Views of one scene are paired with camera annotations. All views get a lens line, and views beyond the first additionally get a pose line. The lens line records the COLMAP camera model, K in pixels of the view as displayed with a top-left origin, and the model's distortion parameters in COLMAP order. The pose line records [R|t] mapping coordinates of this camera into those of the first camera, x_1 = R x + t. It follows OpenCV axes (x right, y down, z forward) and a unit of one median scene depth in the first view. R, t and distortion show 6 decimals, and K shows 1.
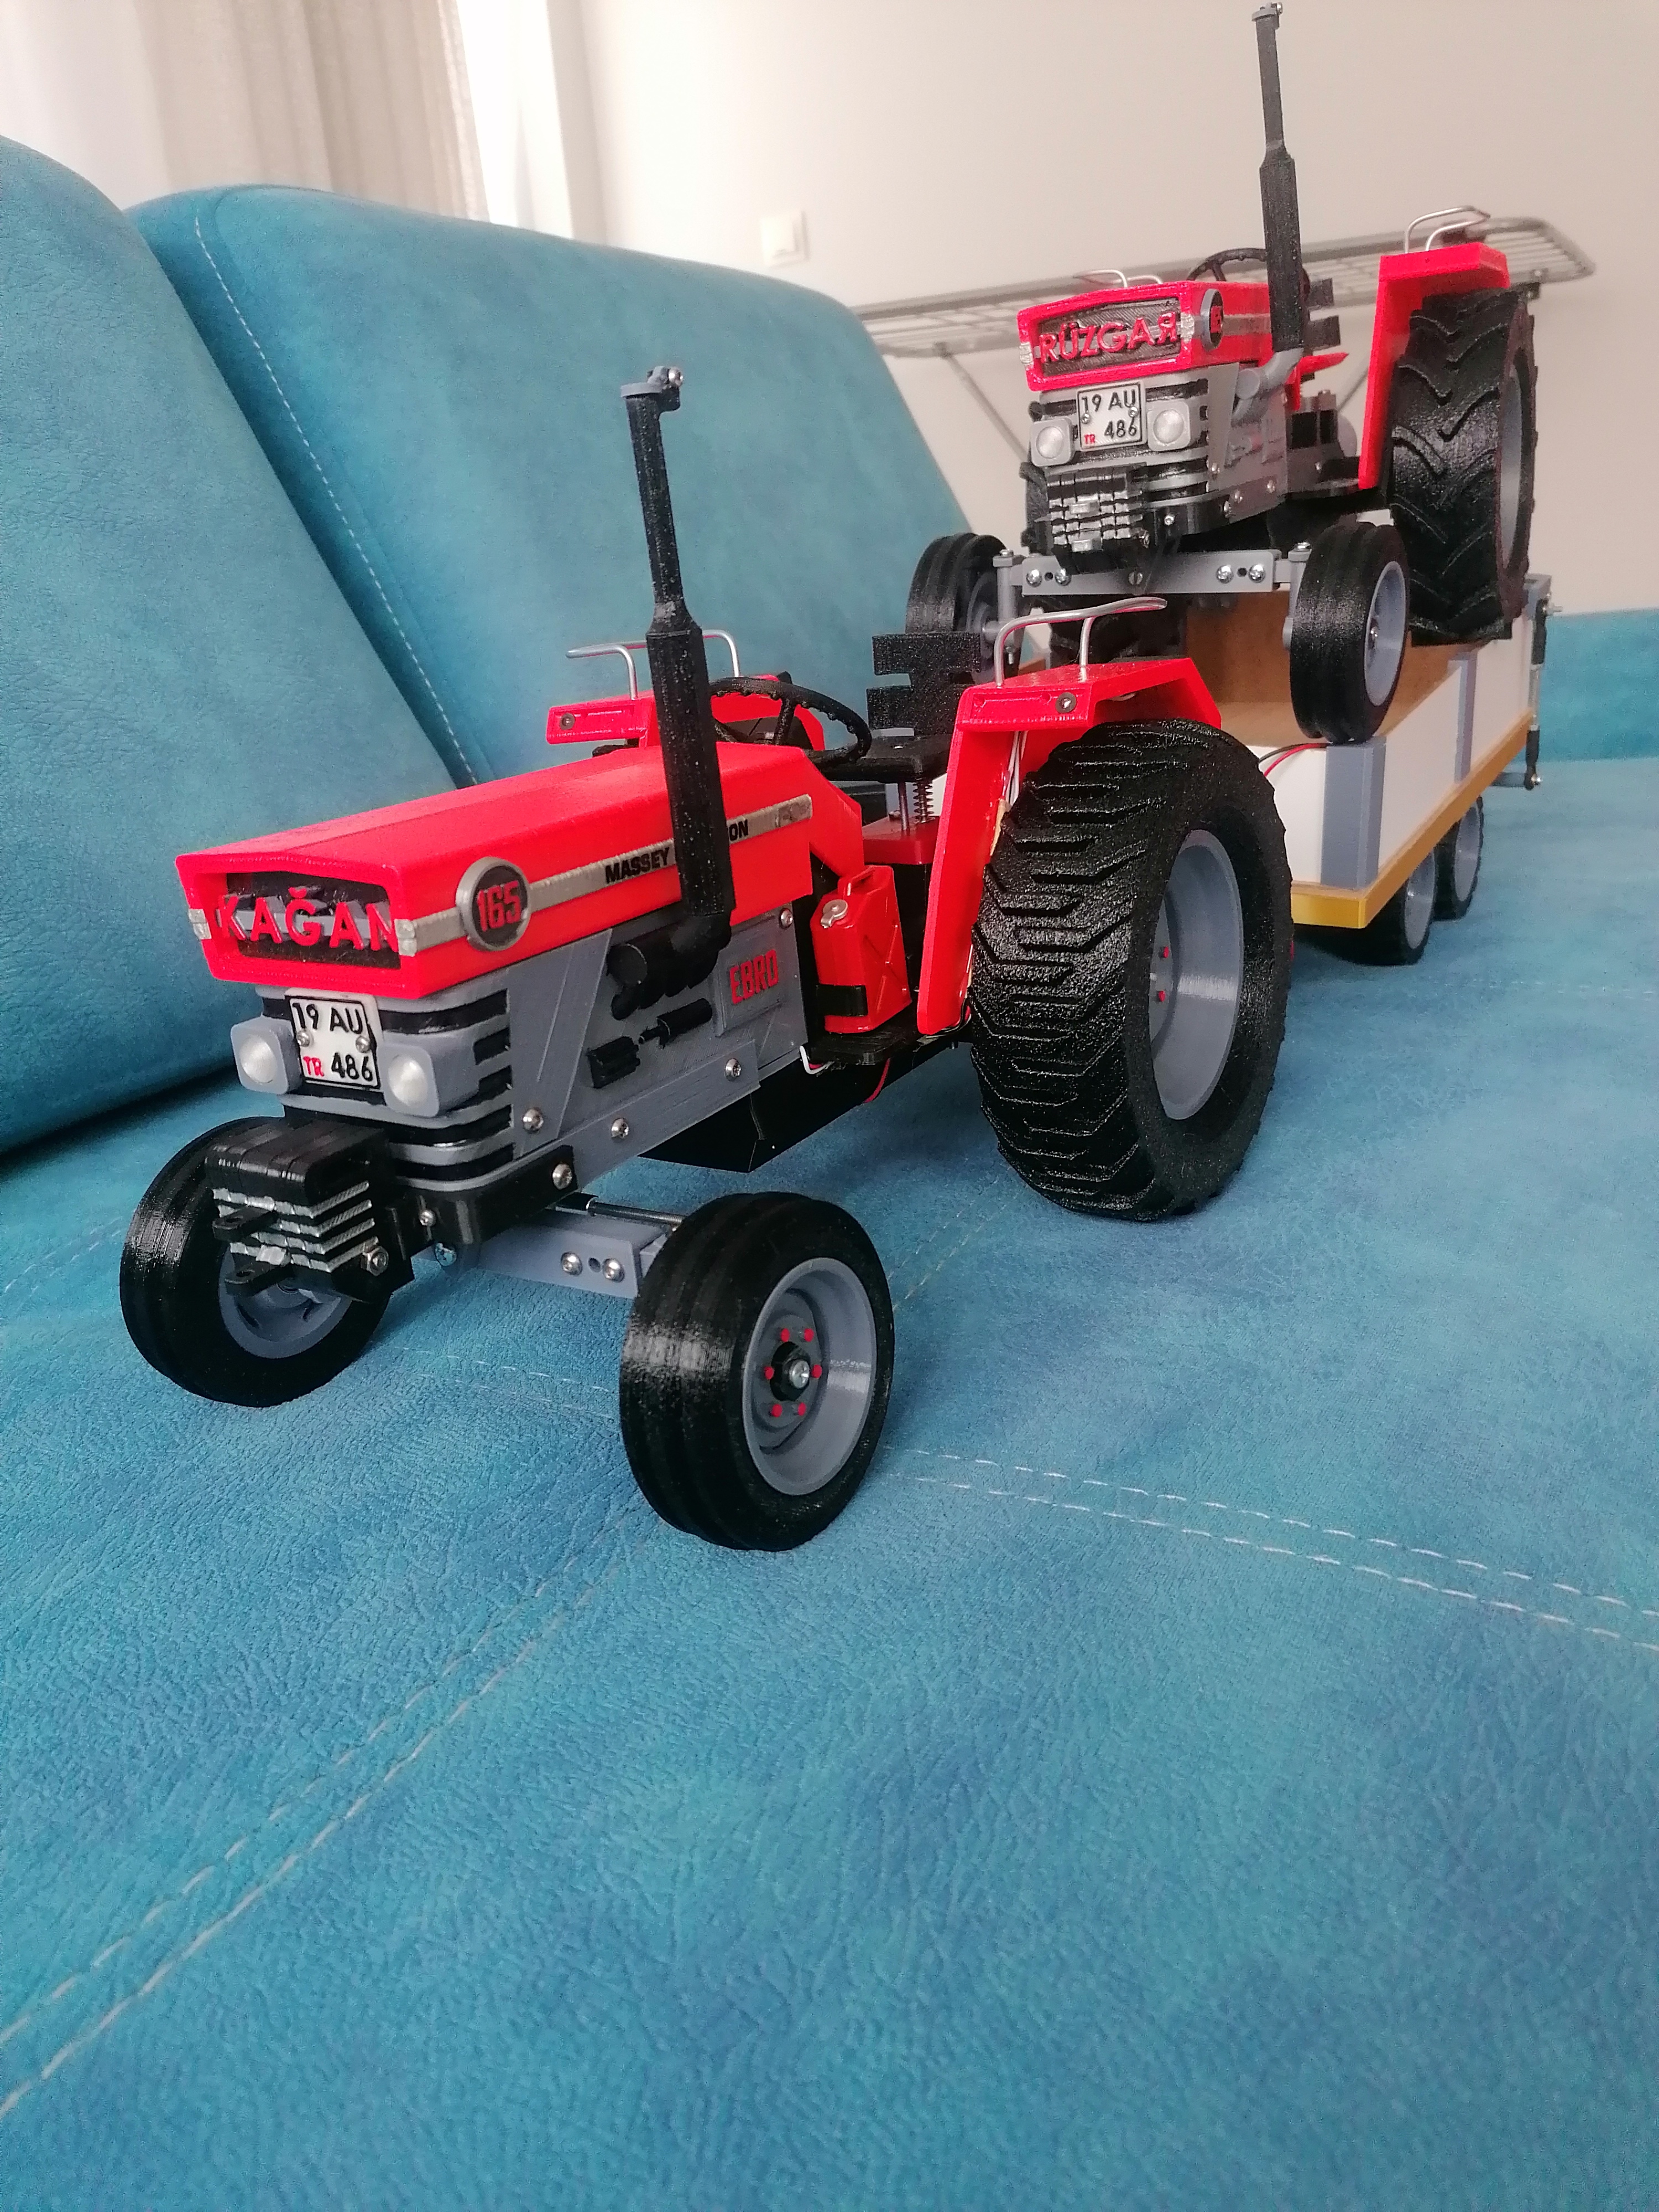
lens RADIAL K [[1684.5, 0, 815.0], [0, 1684.5, 1116.3], [0, 0, 1]] dist [0.050781, -0.062659]
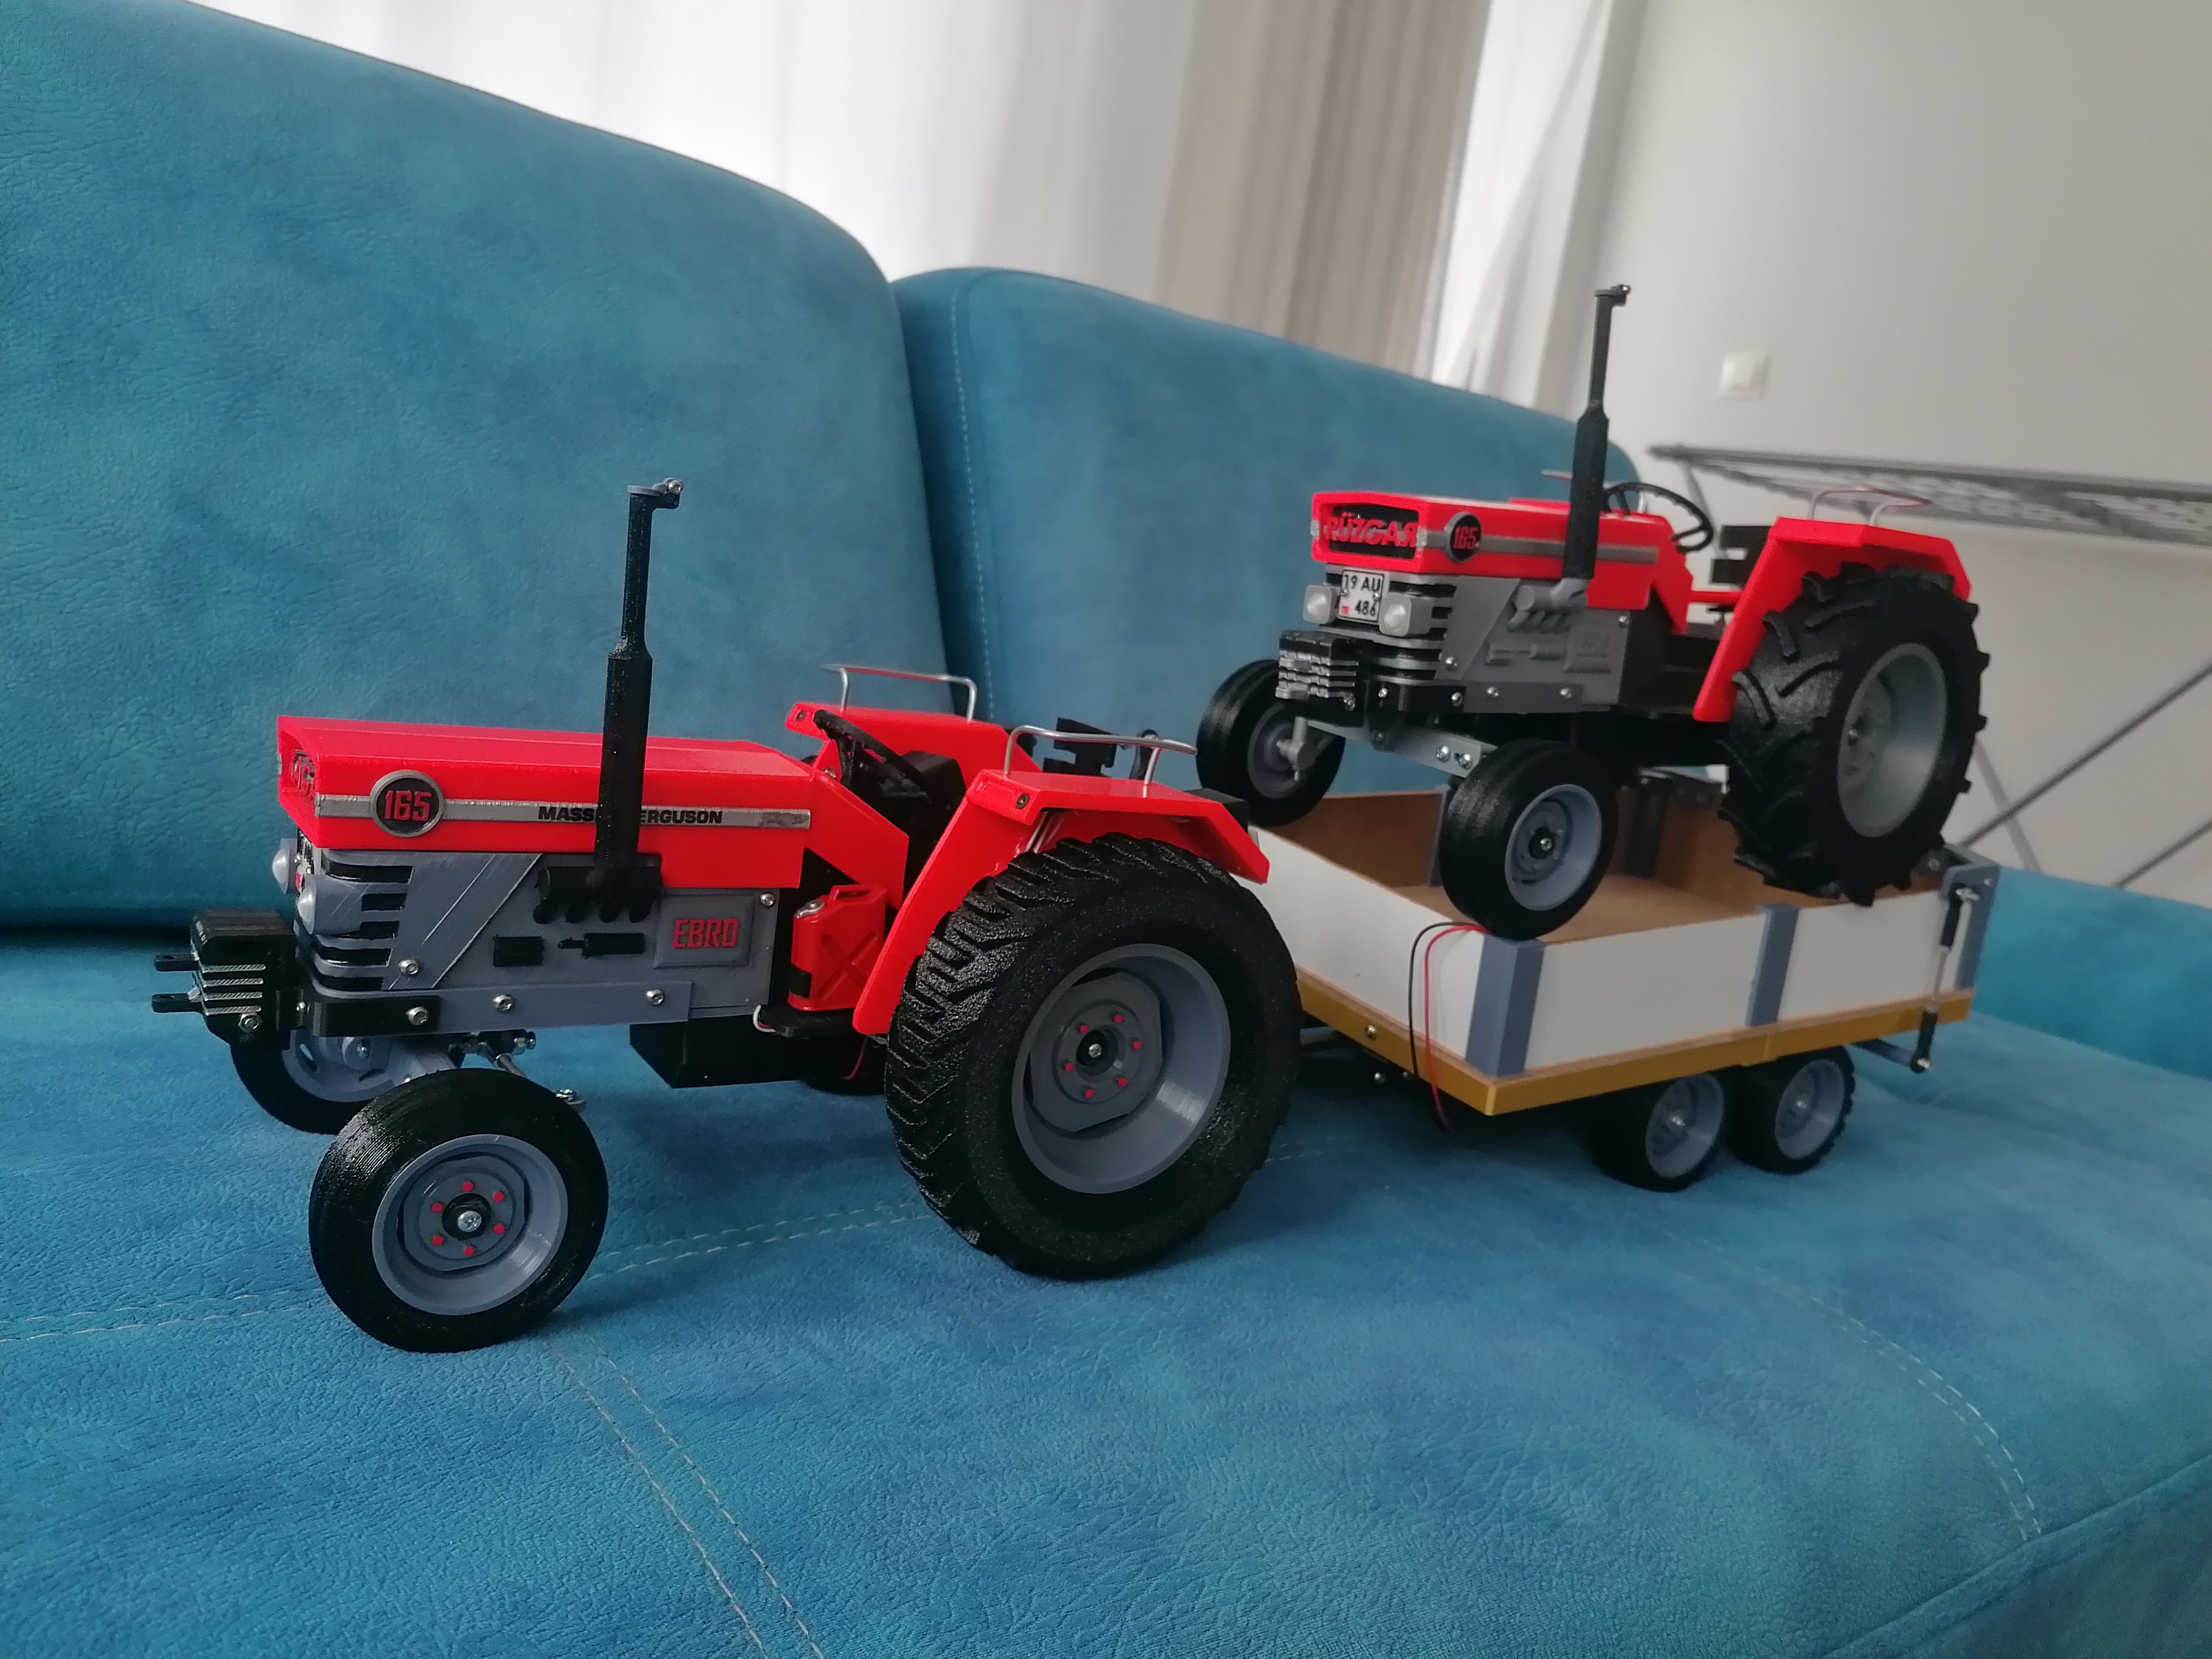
lens RADIAL K [[1684.5, 0, 1101.4], [0, 1684.5, 822.0], [0, 0, 1]] dist [0.050781, -0.062659]
pose [[0.880922, 0.283038, -0.379297, 0.664243], [-0.345444, 0.932372, -0.106544, -0.126619], [0.323490, 0.224883, 0.919120, -0.069380]]
